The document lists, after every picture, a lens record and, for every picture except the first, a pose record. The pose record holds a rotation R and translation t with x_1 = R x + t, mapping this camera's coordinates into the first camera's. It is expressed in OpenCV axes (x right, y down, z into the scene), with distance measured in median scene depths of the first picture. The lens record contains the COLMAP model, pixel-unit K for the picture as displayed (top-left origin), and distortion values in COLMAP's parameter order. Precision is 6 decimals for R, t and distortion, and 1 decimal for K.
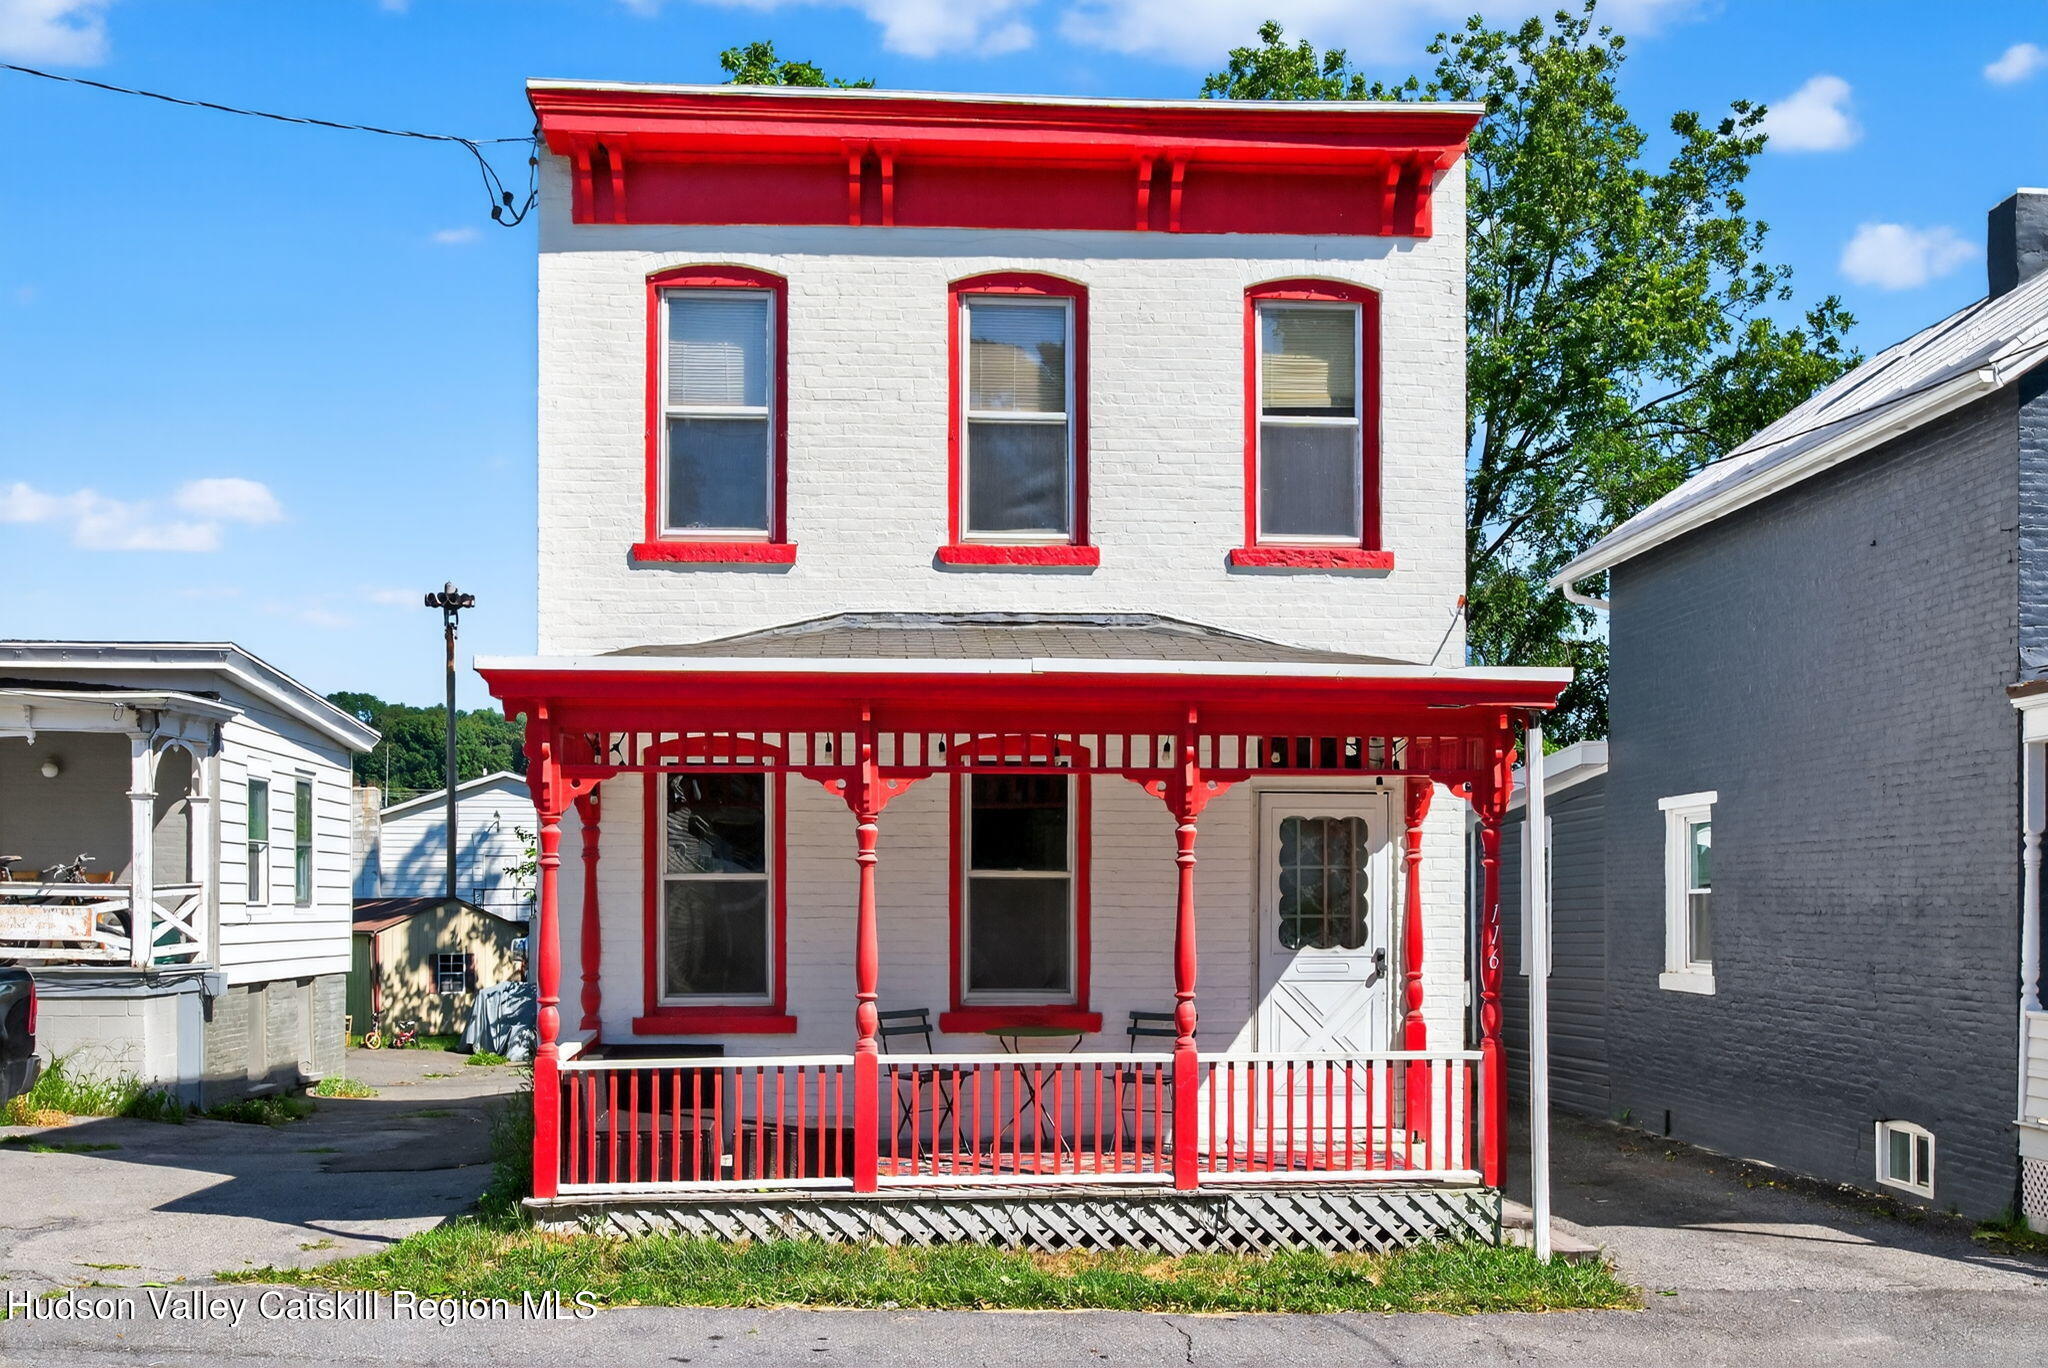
lens RADIAL K [[2041.9, 0, 1049.1], [0, 2041.9, 685.8], [0, 0, 1]] dist [-0.005782, -0.015716]
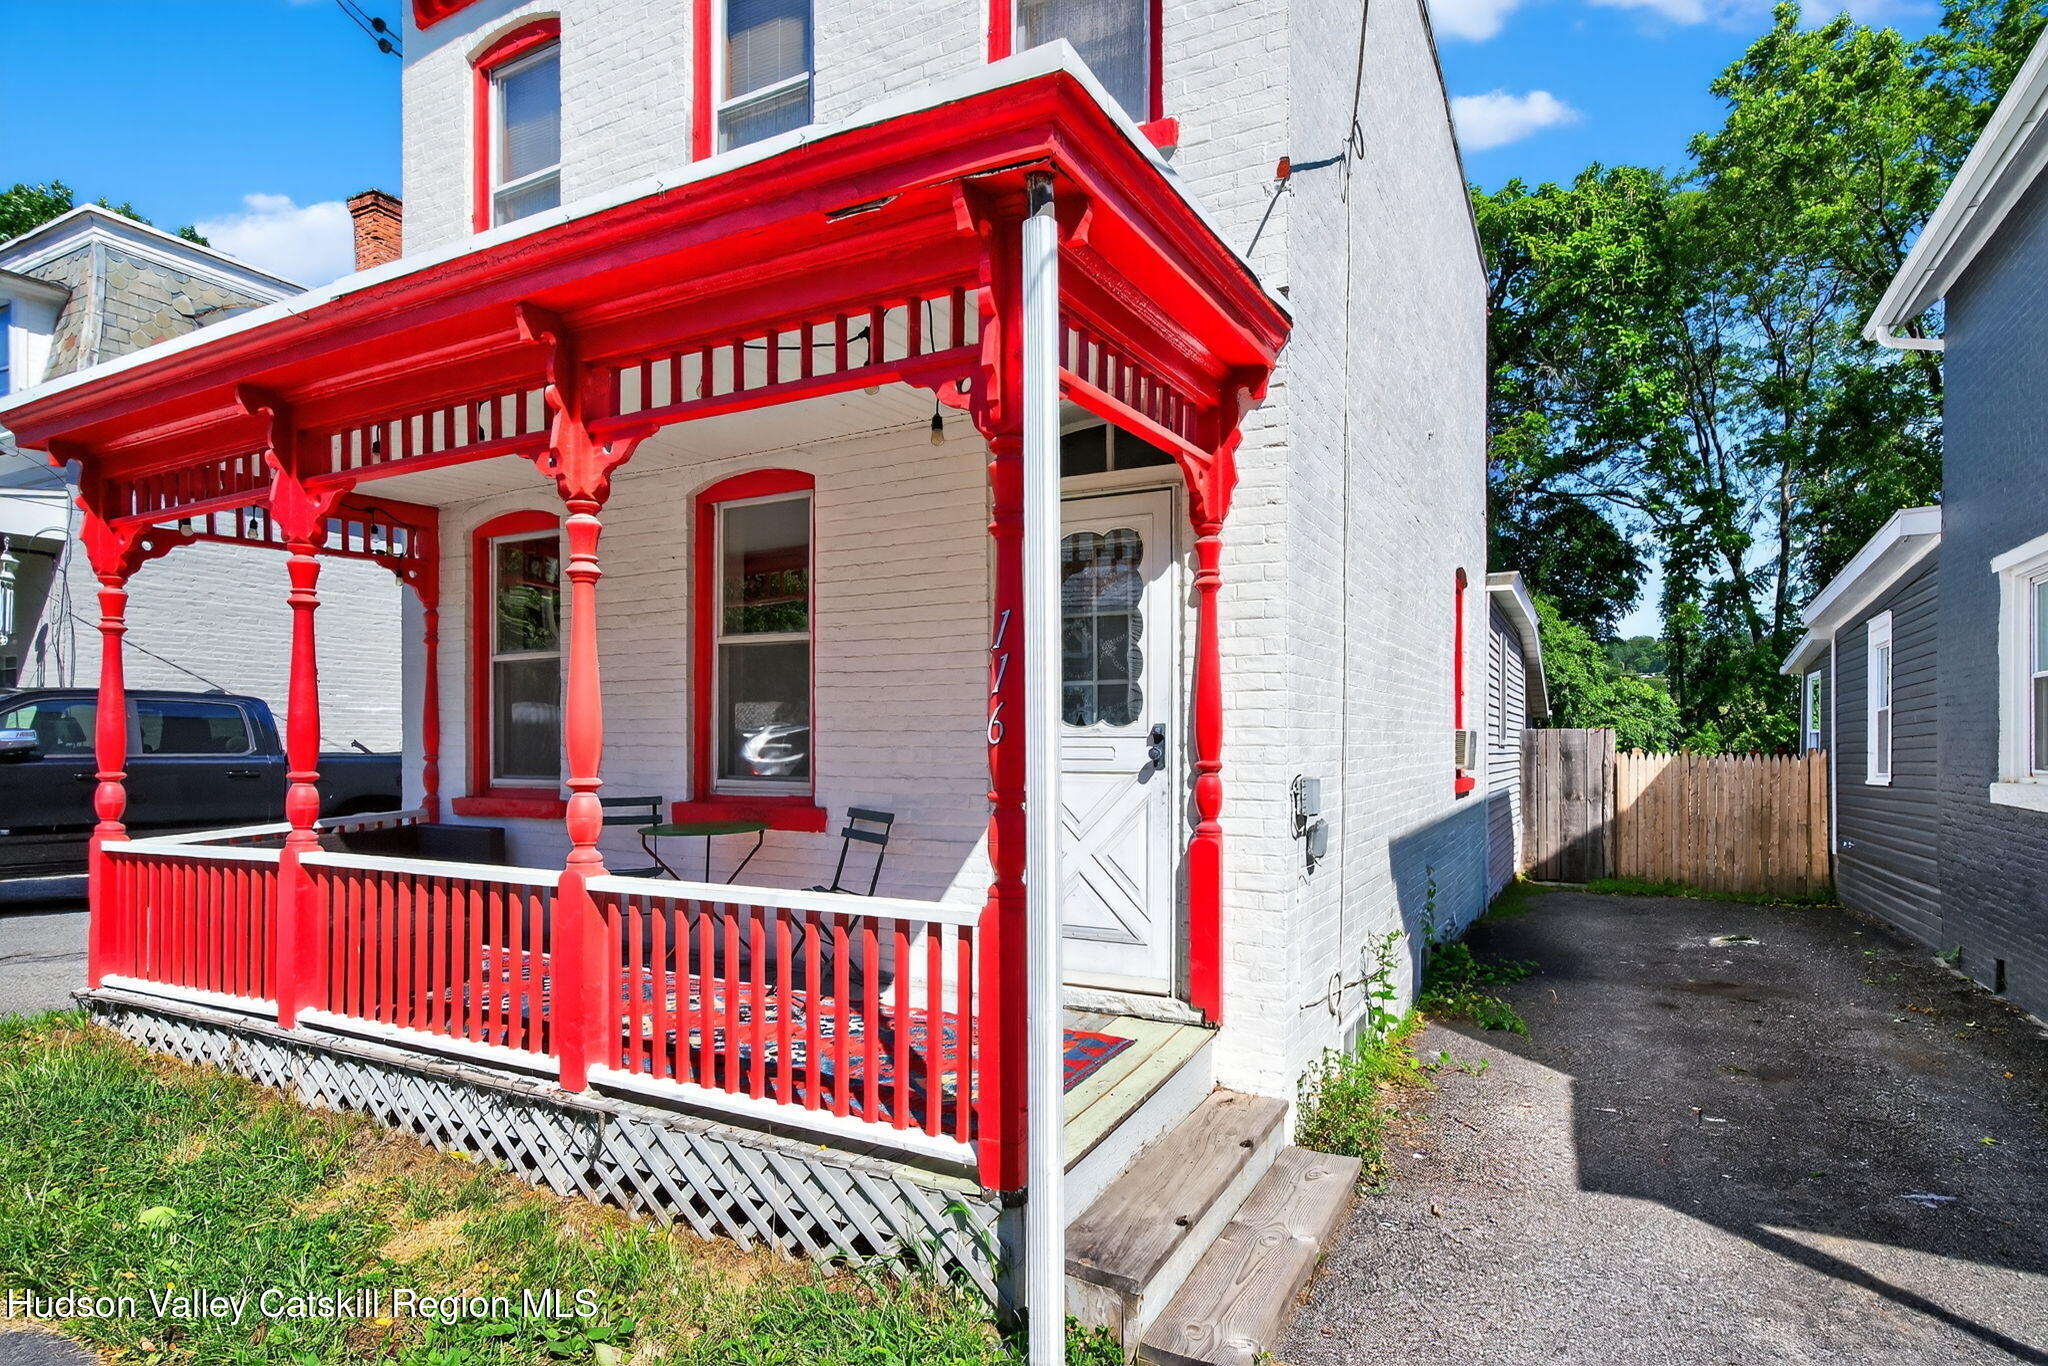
lens RADIAL K [[1094.0, 0, 1024.0], [0, 1094.0, 683.0], [0, 0, 1]] dist [-0.002237, -0.000156]
pose [[0.845833, -0.026871, -0.532771, 0.311785], [0.056016, 0.997683, 0.038613, 0.098768], [0.530499, -0.062504, 0.845378, 0.677497]]
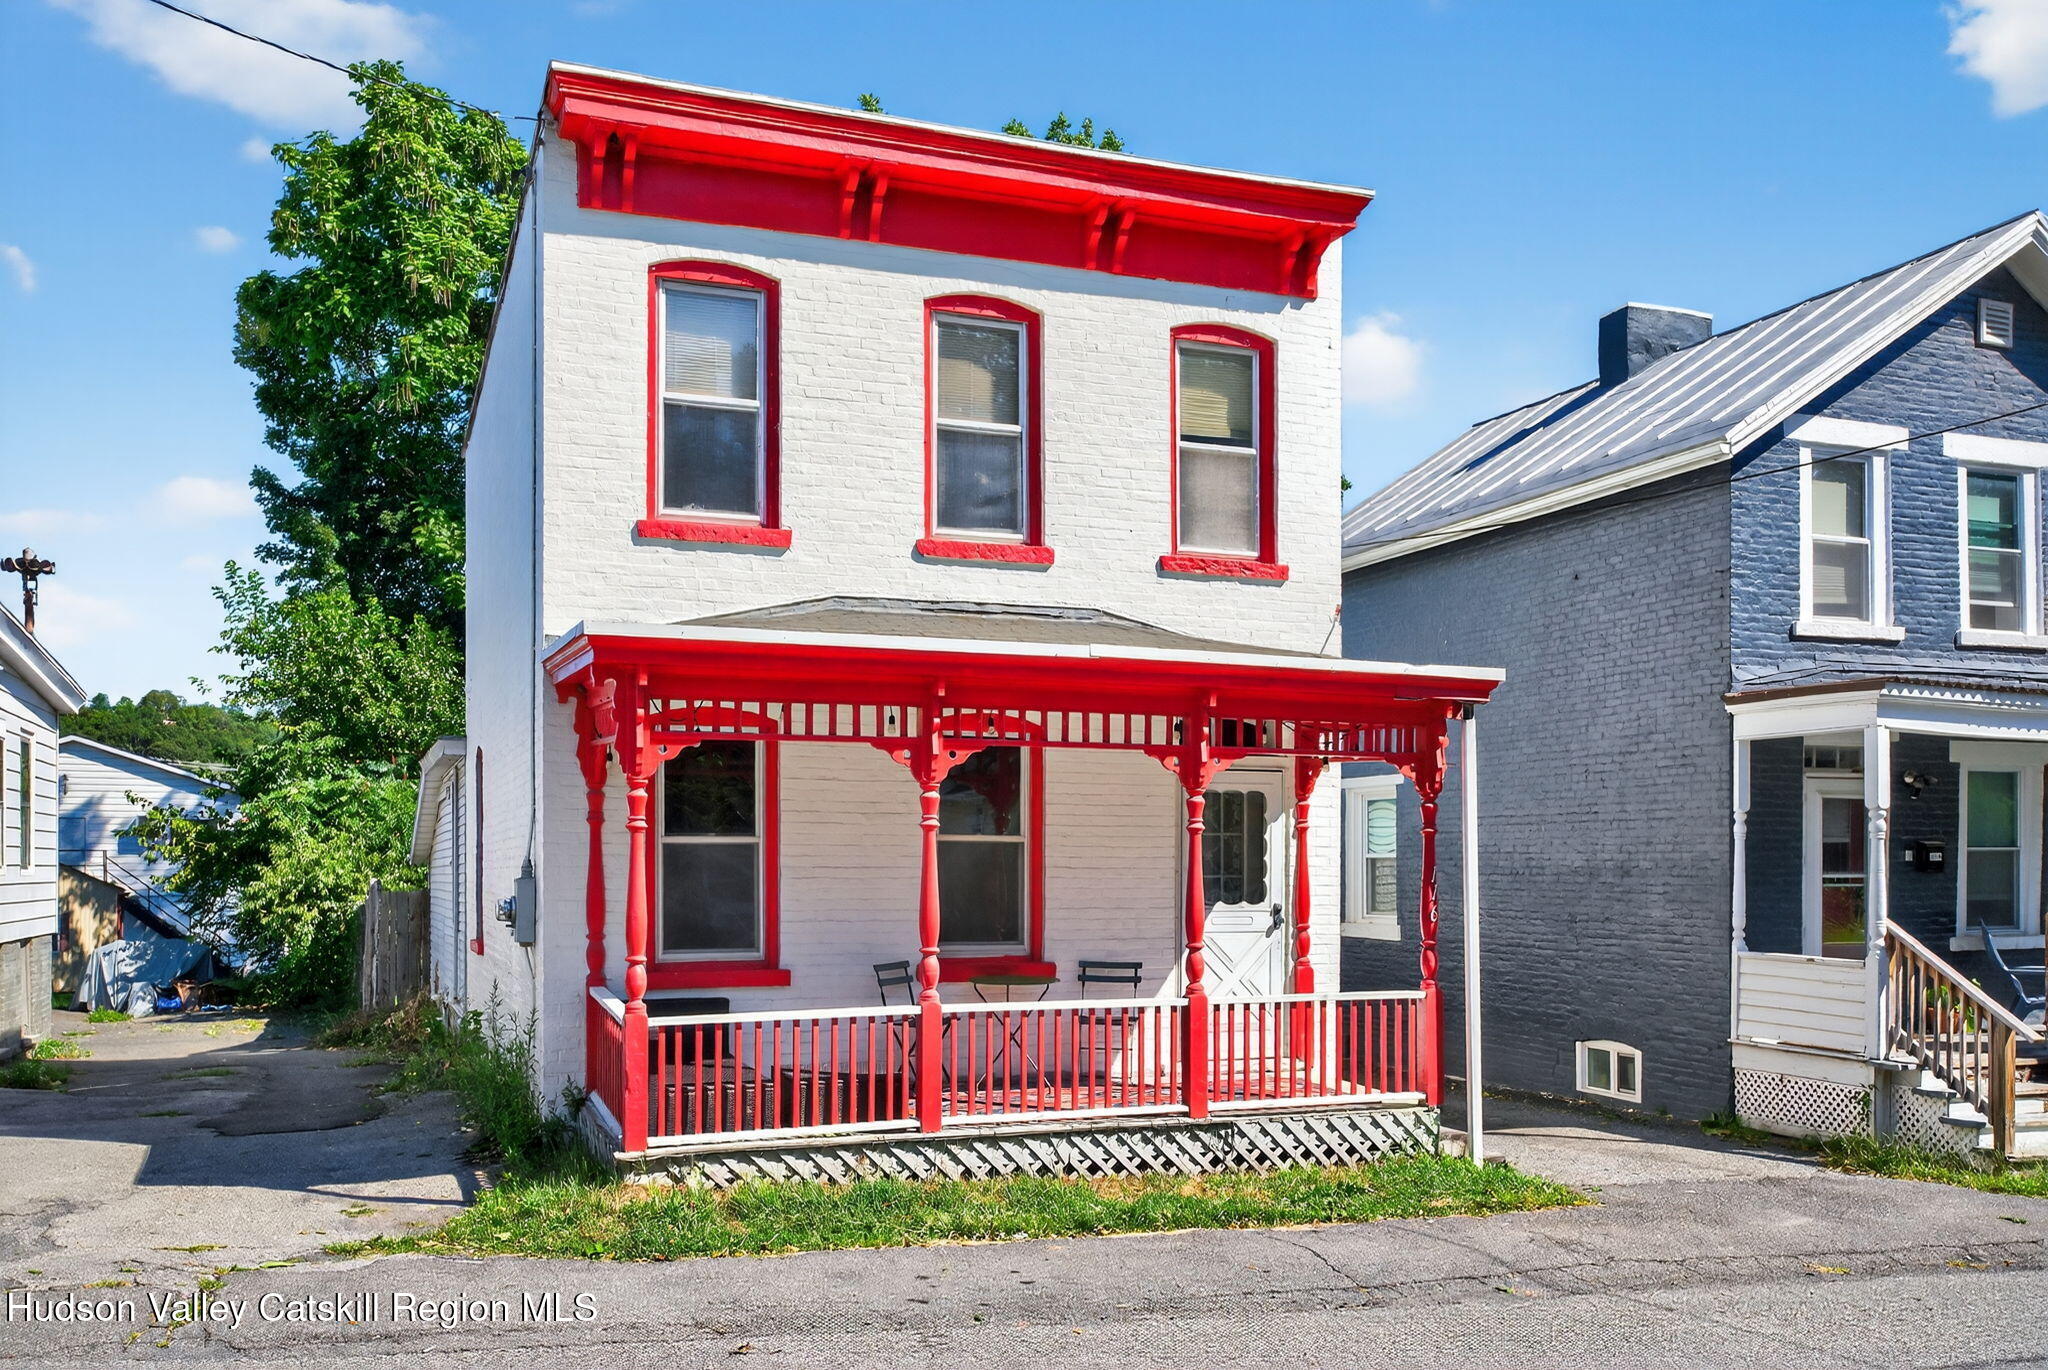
lens RADIAL K [[1743.0, 0, 1024.0], [0, 1743.0, 685.0], [0, 0, 1]] dist [0.021302, 0.003503]
pose [[0.958591, 0.030433, 0.283154, -0.261638], [-0.031597, 0.999501, -0.000457, 0.008504], [-0.283027, -0.008508, 0.959074, 0.084582]]
